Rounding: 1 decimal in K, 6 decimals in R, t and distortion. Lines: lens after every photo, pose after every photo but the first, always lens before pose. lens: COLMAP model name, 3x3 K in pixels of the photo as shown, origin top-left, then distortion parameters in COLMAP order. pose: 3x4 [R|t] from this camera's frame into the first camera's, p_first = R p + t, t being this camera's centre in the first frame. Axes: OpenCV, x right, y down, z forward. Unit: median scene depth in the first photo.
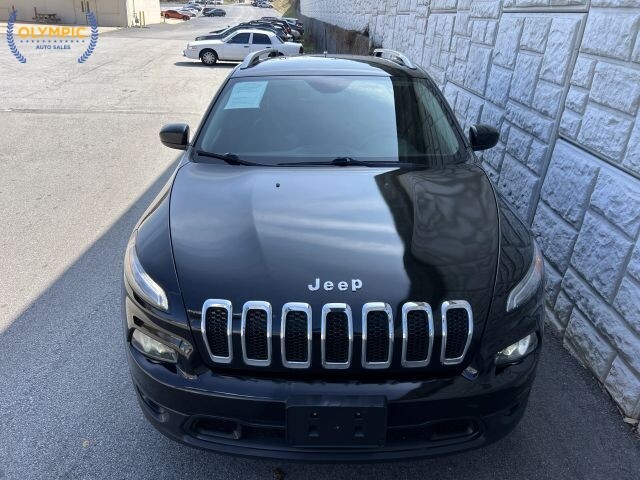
lens RADIAL K [[485.7, 0, 320.0], [0, 485.7, 240.0], [0, 0, 1]] dist [0.007033, -0.029575]
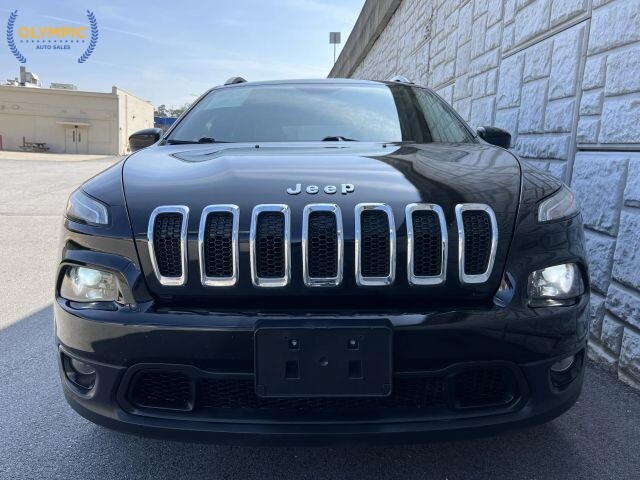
lens RADIAL K [[542.9, 0, 320.0], [0, 542.9, 240.0], [0, 0, 1]] dist [-0.005997, -0.005566]
pose [[0.999969, -0.007525, 0.002182, 0.016565], [0.007835, 0.962272, -0.271977, 0.247840], [-0.000053, 0.271985, 0.962301, 0.098490]]
